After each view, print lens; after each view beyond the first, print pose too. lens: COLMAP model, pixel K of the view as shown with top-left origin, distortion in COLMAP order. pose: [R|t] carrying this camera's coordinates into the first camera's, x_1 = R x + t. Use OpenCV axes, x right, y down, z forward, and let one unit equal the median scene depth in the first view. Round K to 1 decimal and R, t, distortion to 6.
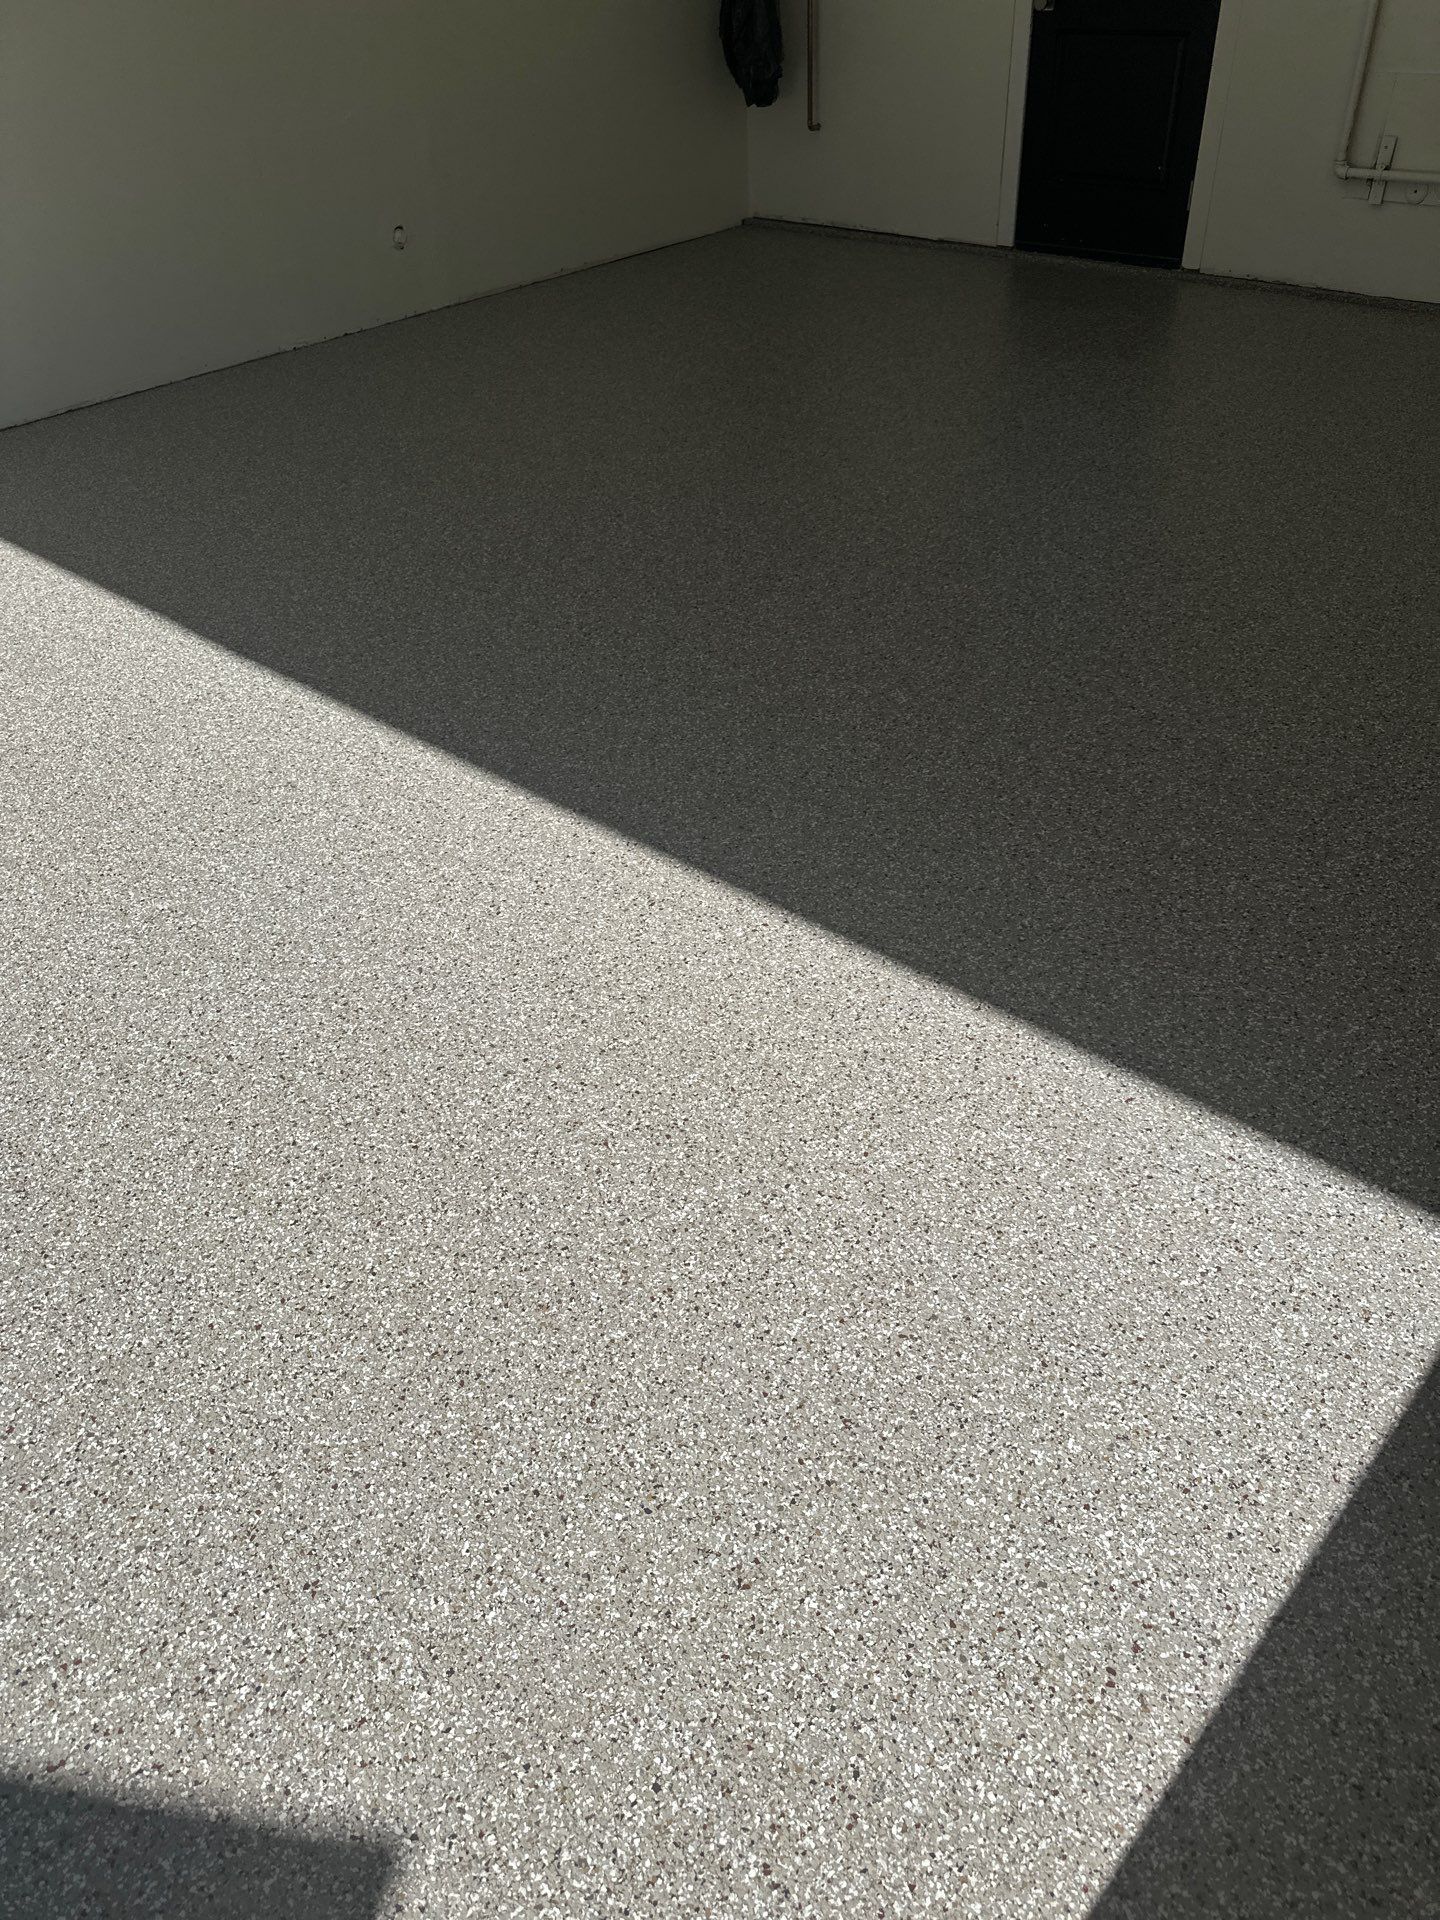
lens RADIAL K [[1423.9, 0, 720.0], [0, 1423.9, 960.0], [0, 0, 1]] dist [-0.008324, 0.008578]
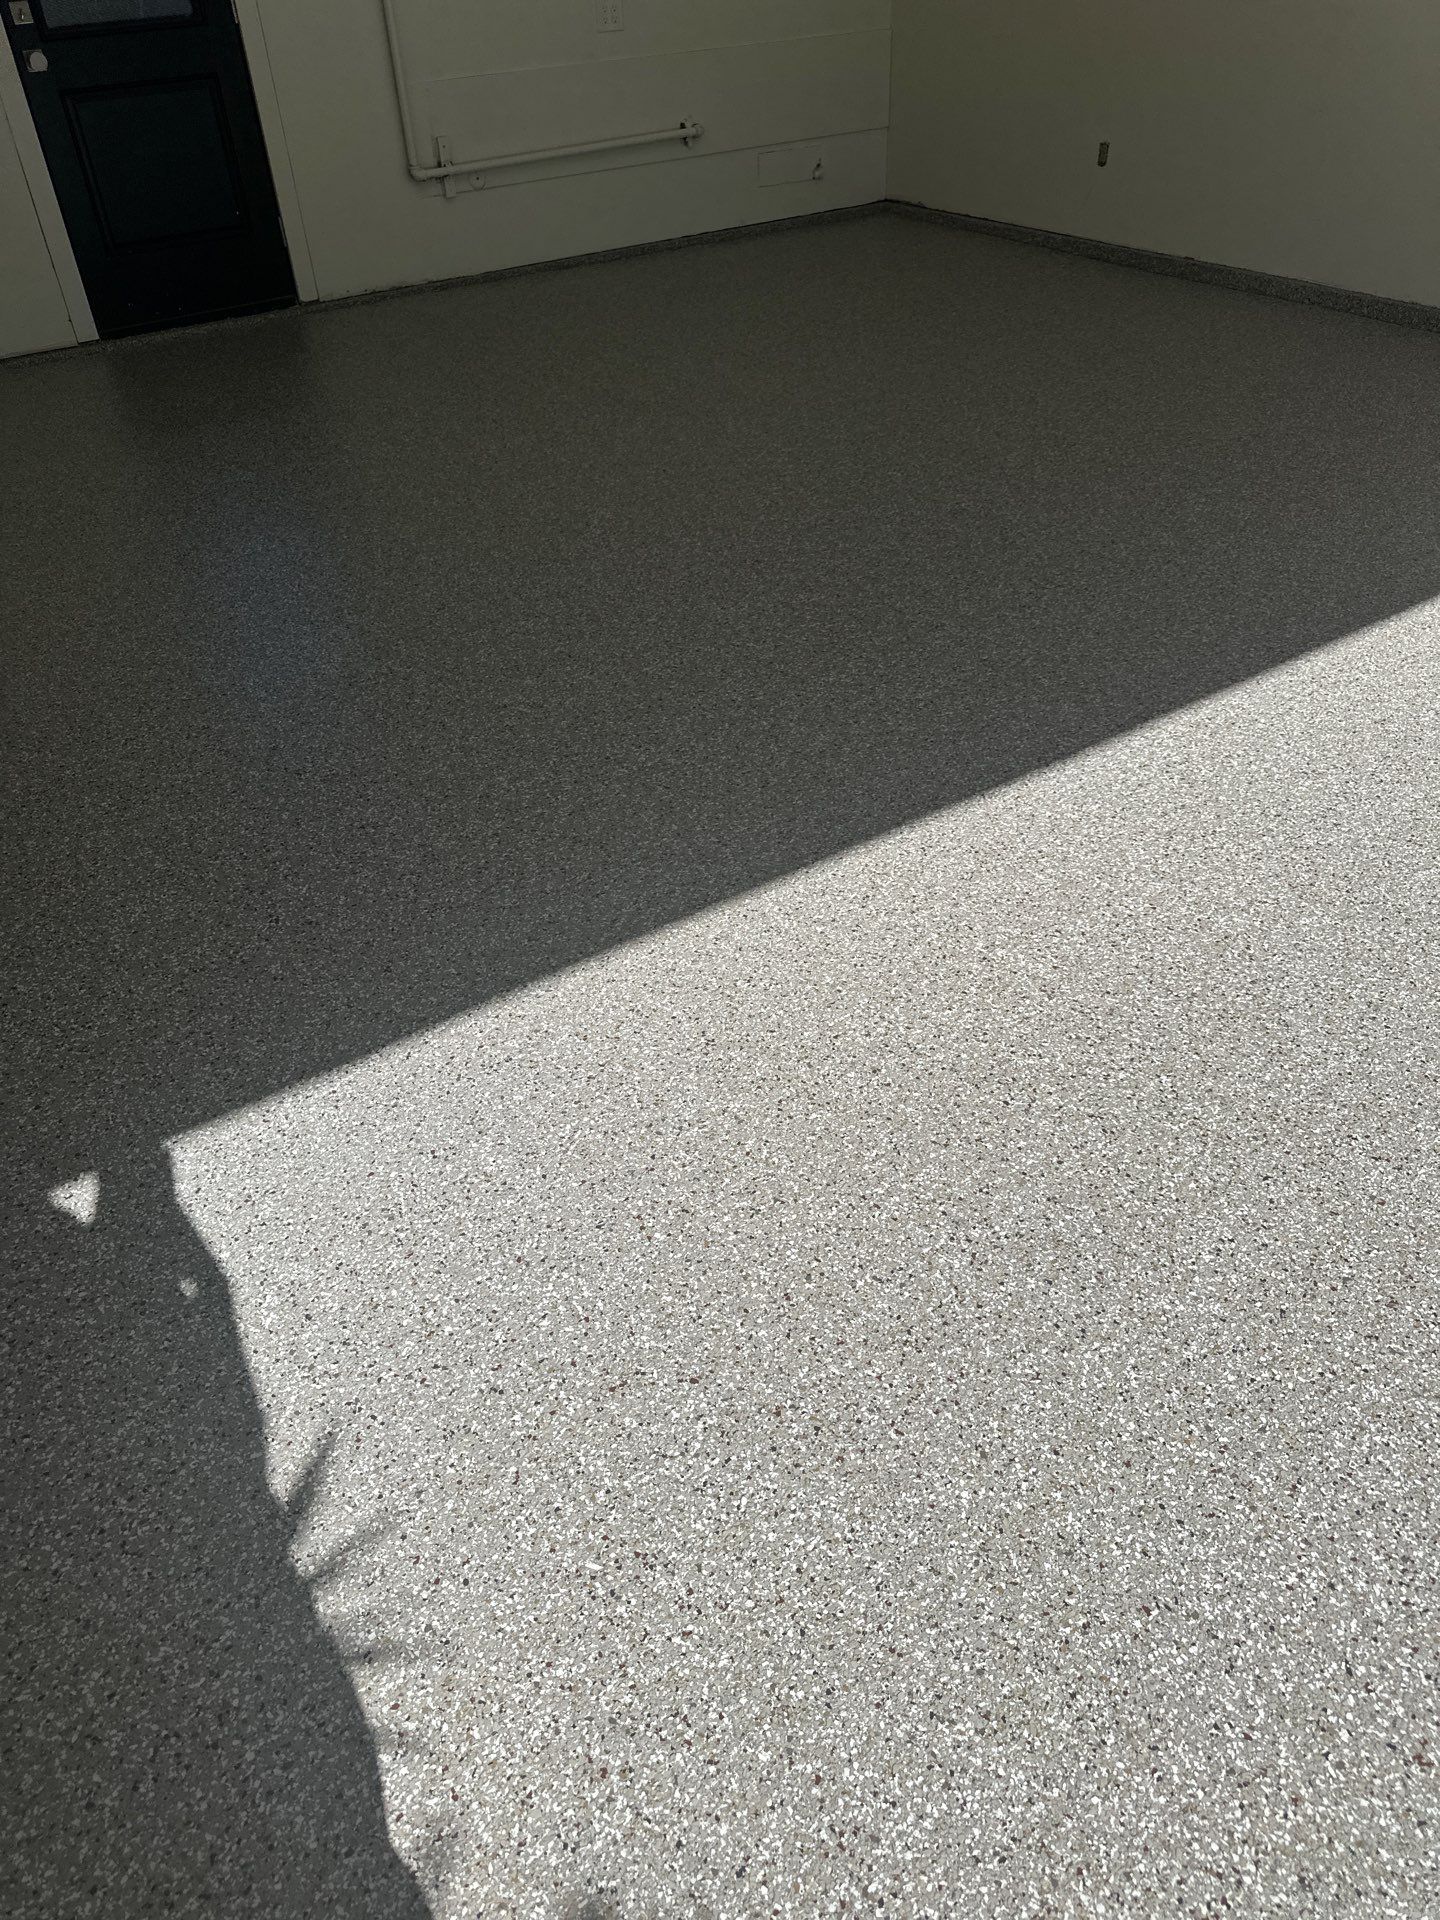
lens RADIAL K [[1351.1, 0, 694.4], [0, 1351.1, 978.7], [0, 0, 1]] dist [0.071074, -0.101479]
pose [[0.248126, -0.586691, 0.770861, -0.432569], [0.611943, 0.711801, 0.344768, -0.211683], [-0.750972, 0.386178, 0.535638, 0.312009]]
